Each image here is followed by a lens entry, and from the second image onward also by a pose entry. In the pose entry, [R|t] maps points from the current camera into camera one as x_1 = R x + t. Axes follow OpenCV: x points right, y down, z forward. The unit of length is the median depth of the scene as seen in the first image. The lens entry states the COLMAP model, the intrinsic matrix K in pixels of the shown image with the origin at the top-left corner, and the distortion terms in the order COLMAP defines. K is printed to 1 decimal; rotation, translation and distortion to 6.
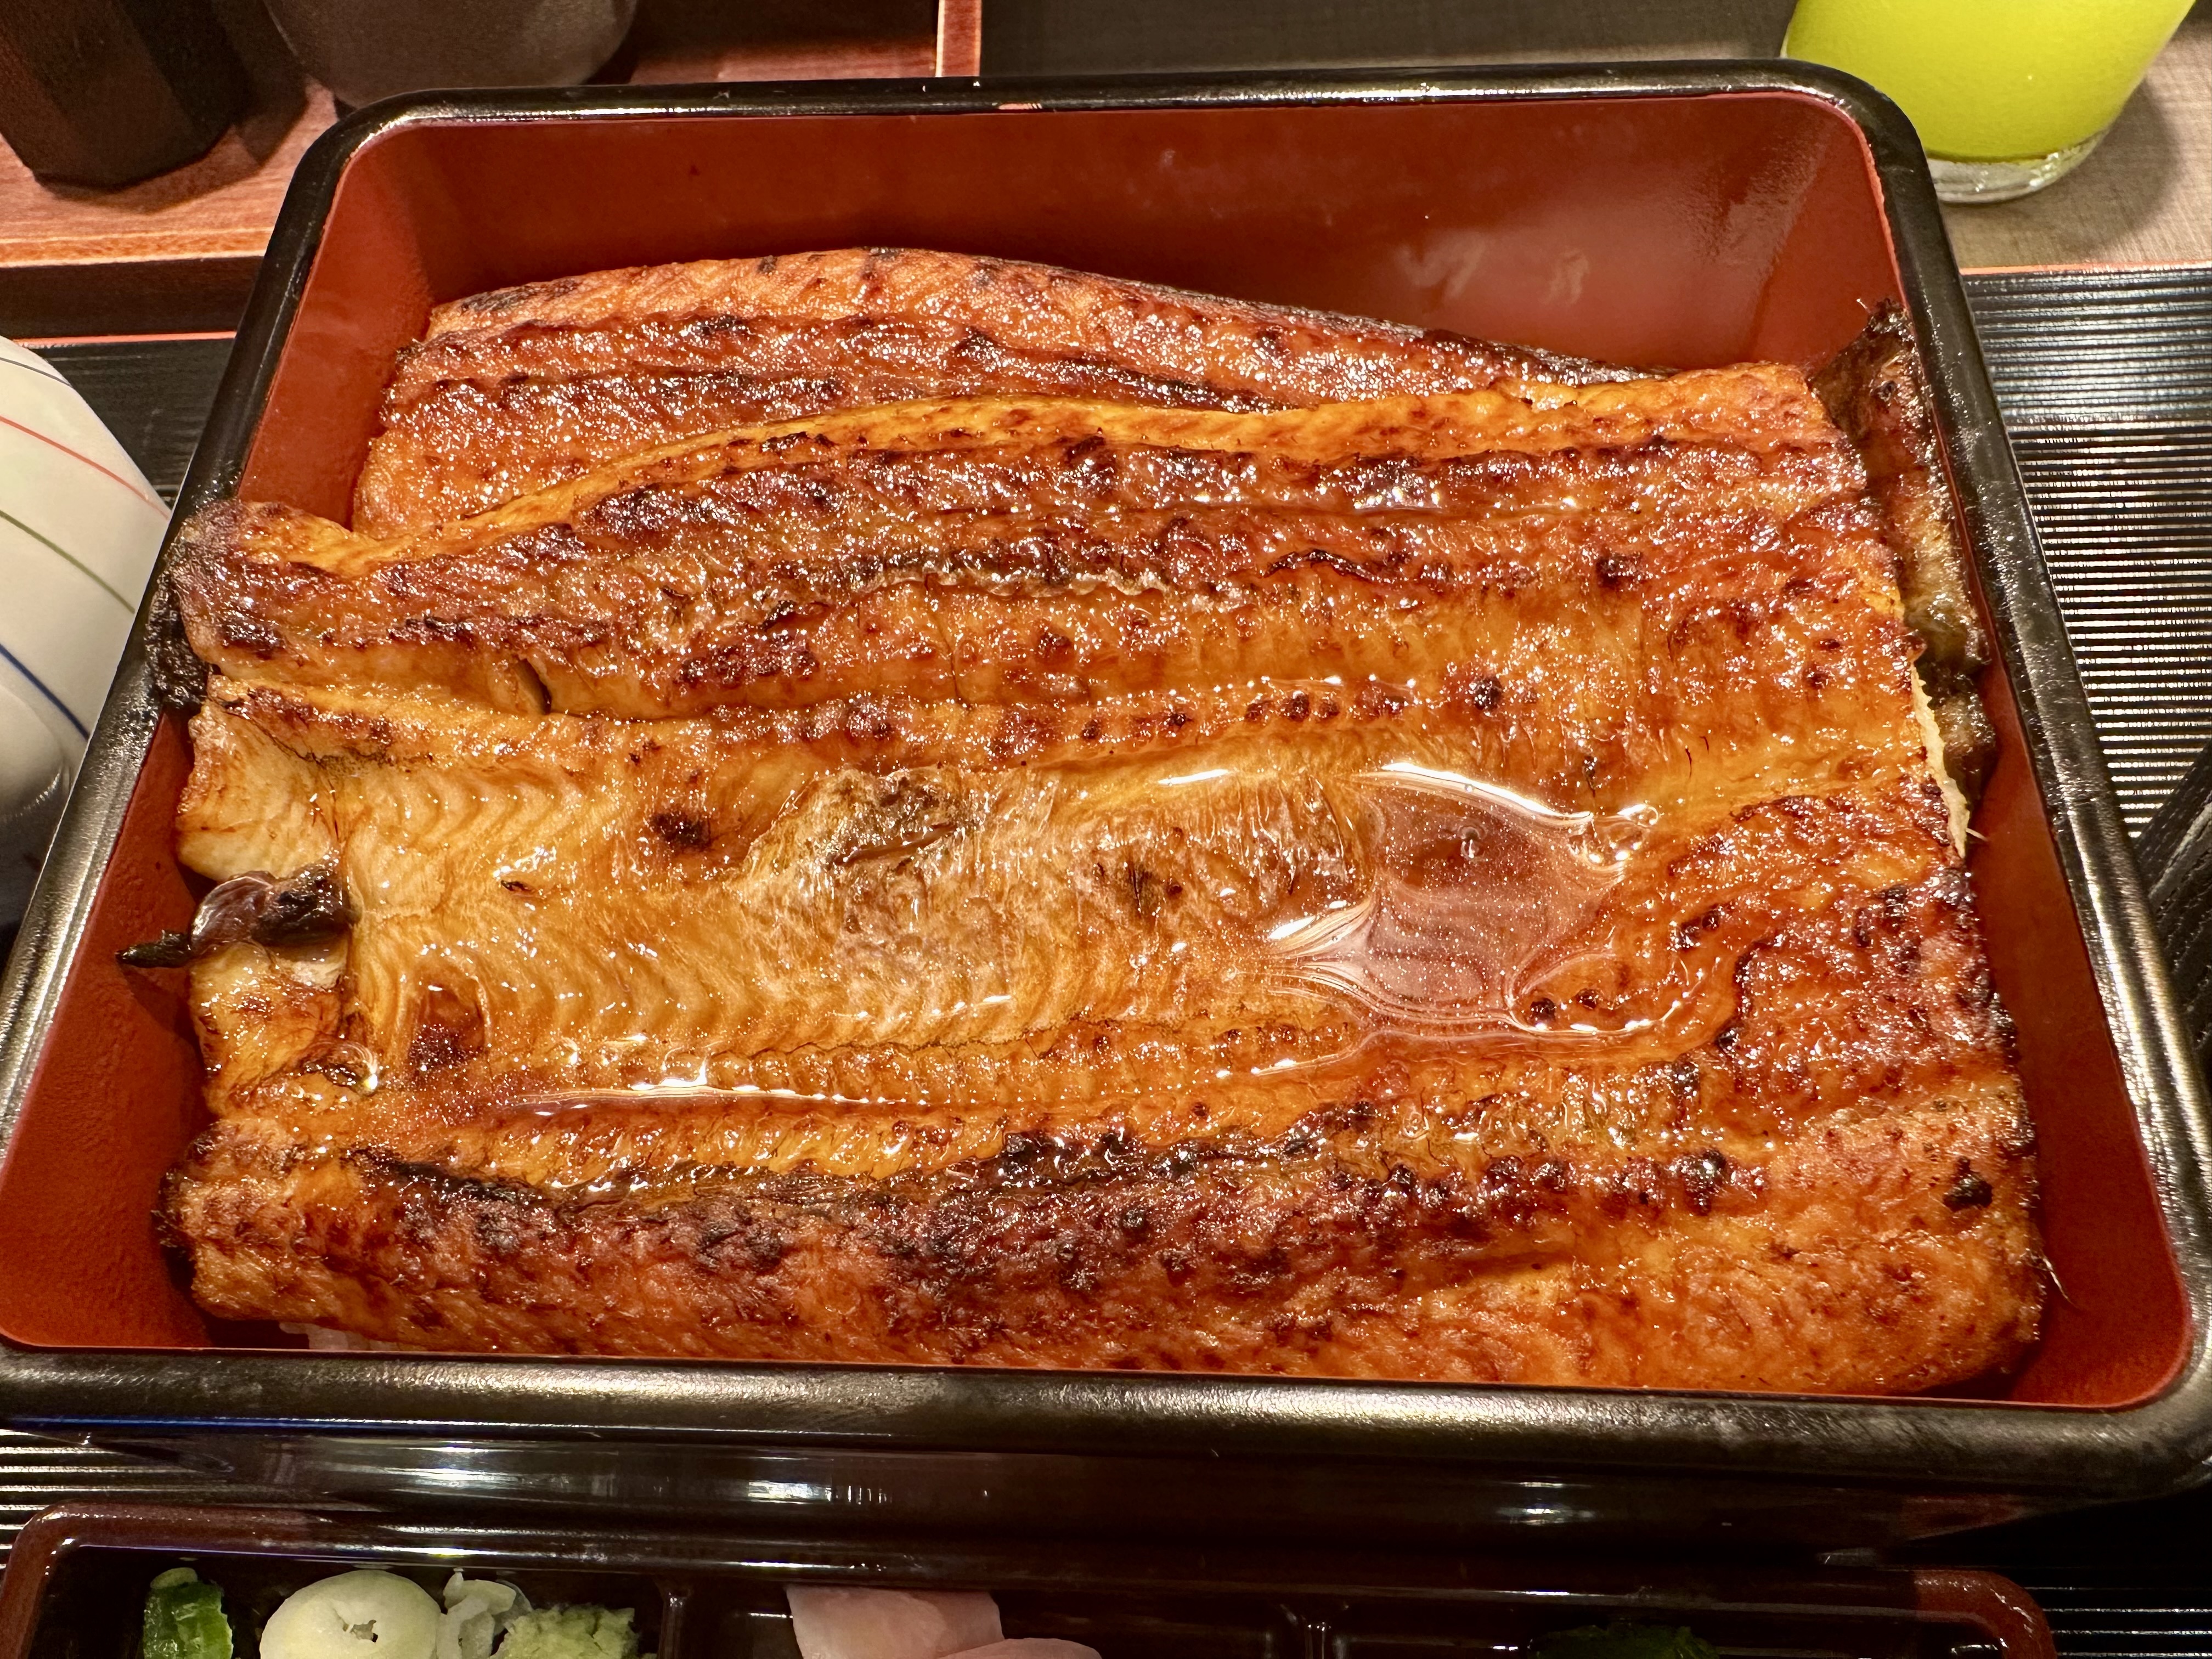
lens RADIAL K [[1579.5, 0, 1099.0], [0, 1579.5, 823.8], [0, 0, 1]] dist [-0.008994, 0.001817]
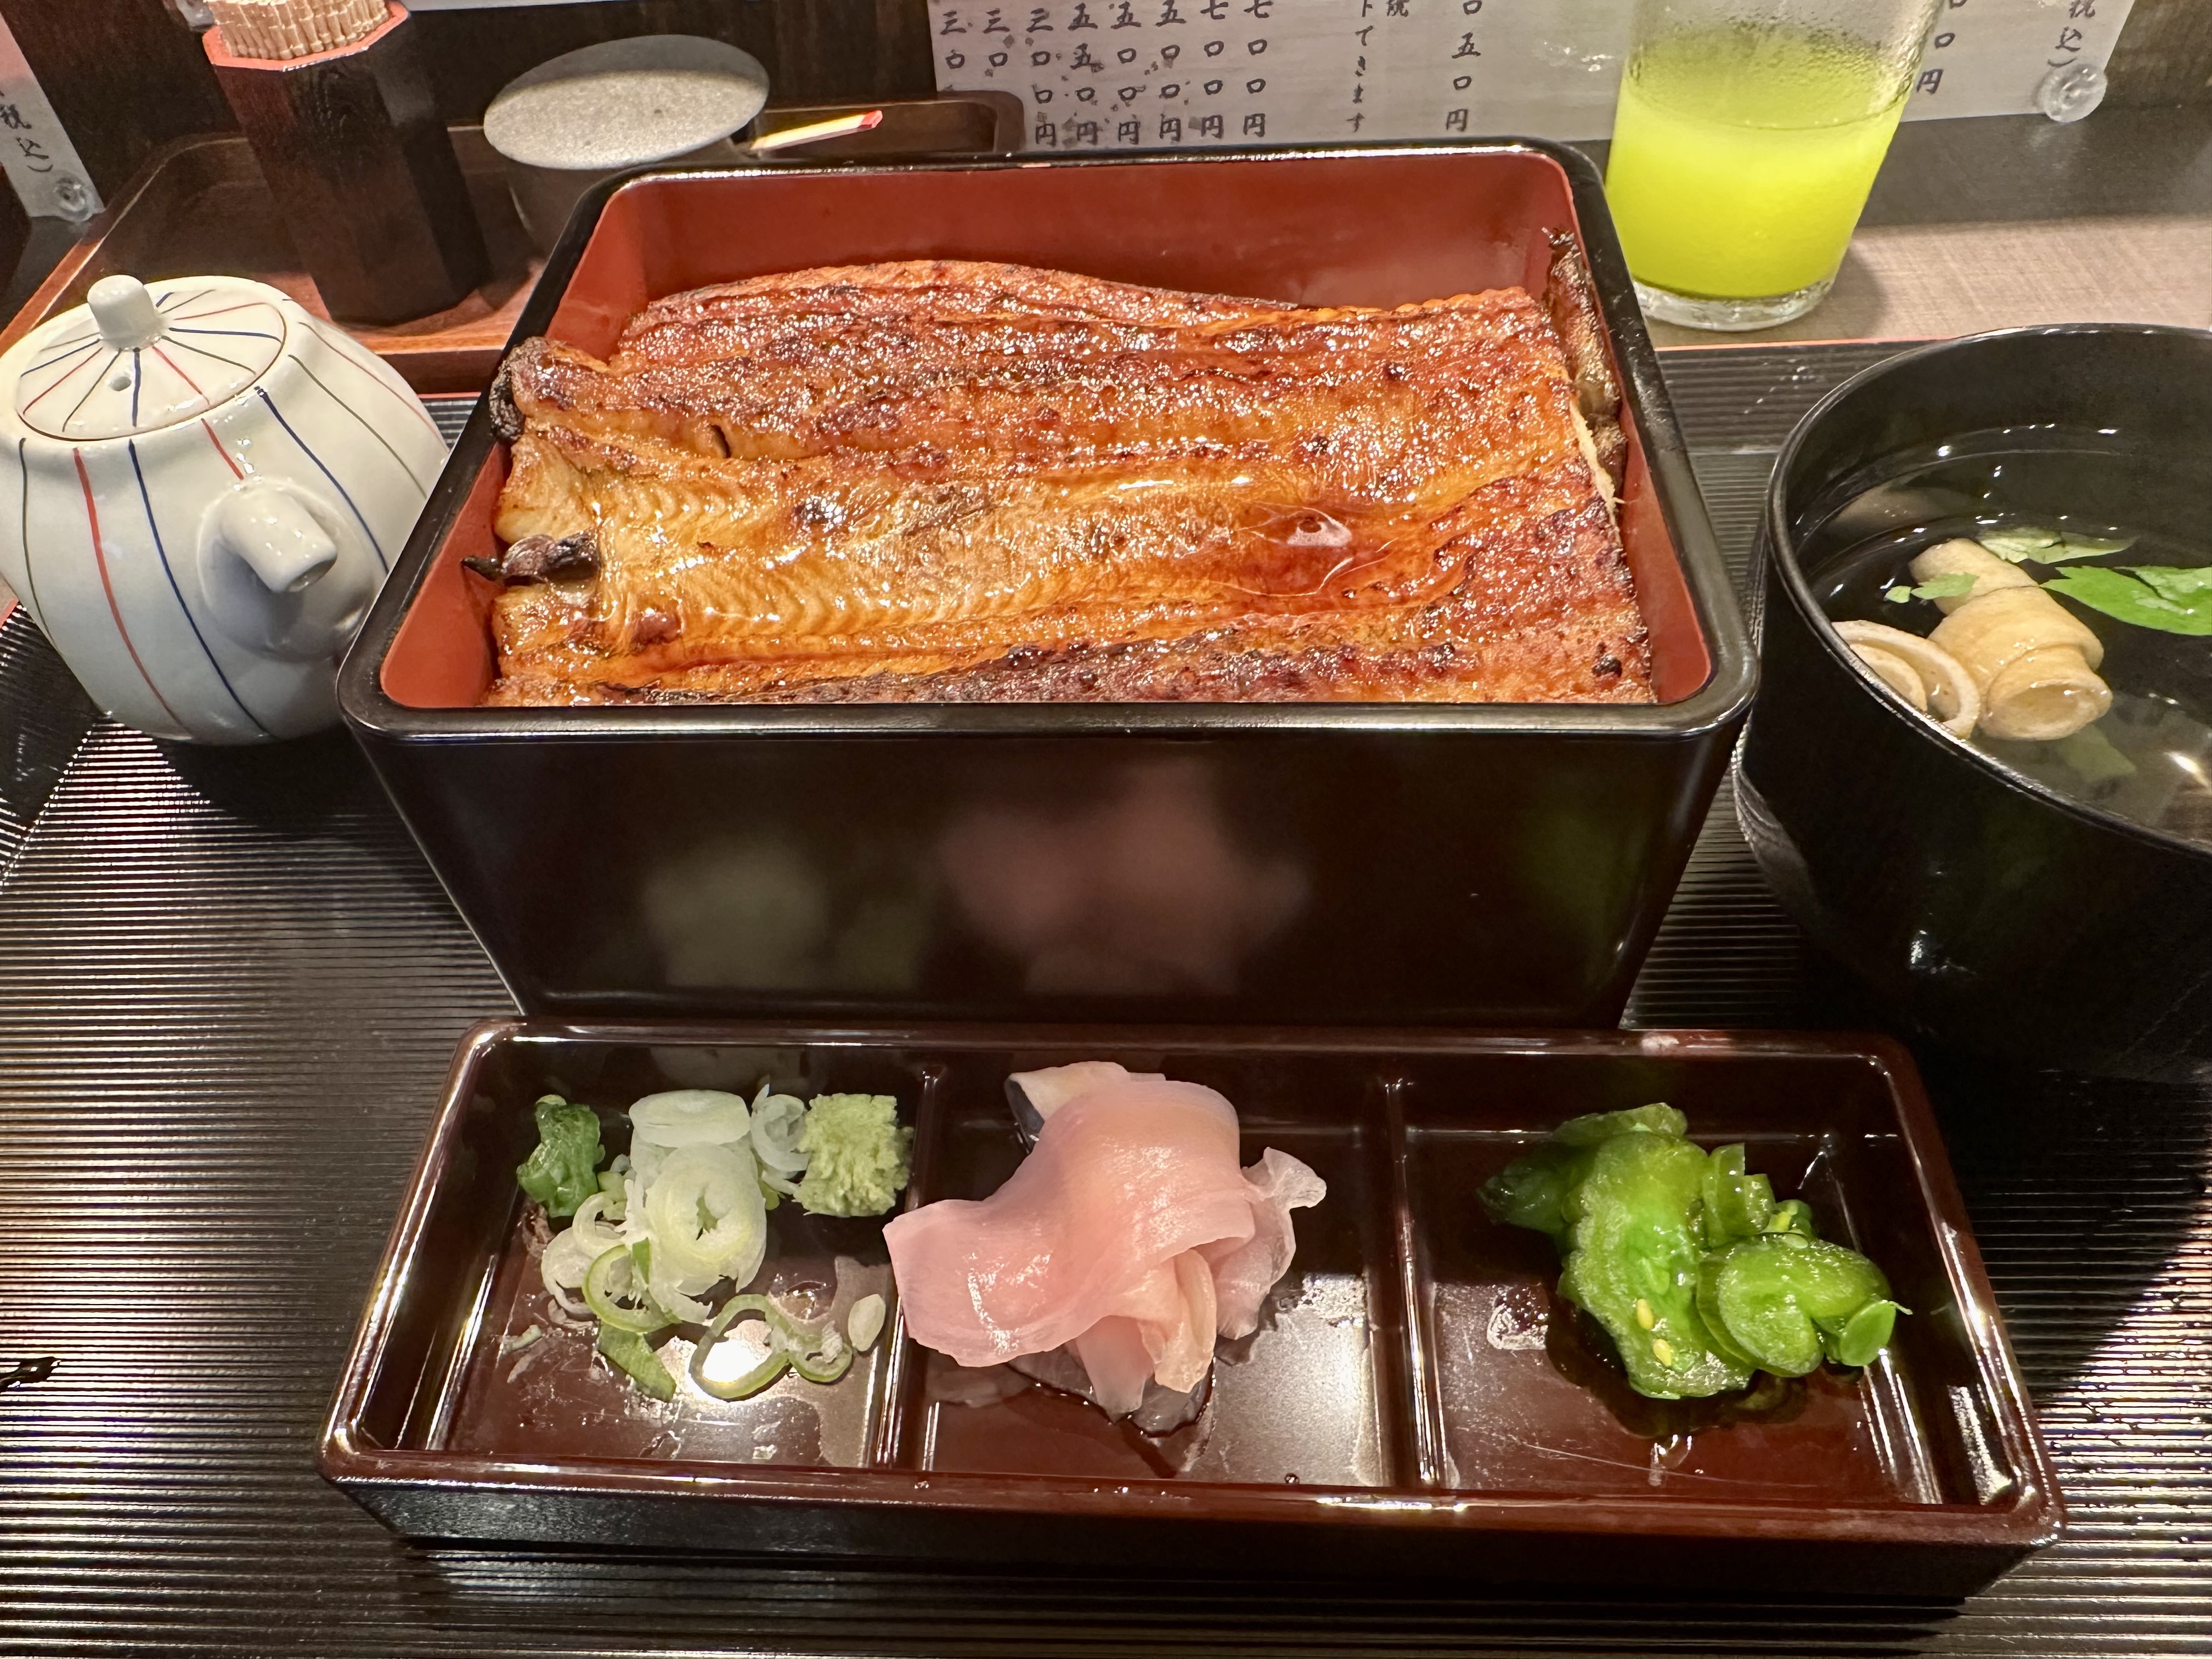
lens RADIAL K [[1579.5, 0, 1111.5], [0, 1579.5, 837.0], [0, 0, 1]] dist [-0.008994, 0.001817]
pose [[0.999901, 0.004084, -0.013441, 0.059794], [-0.007049, 0.973505, -0.228558, 0.675108], [0.012151, 0.228630, 0.973437, -0.465120]]
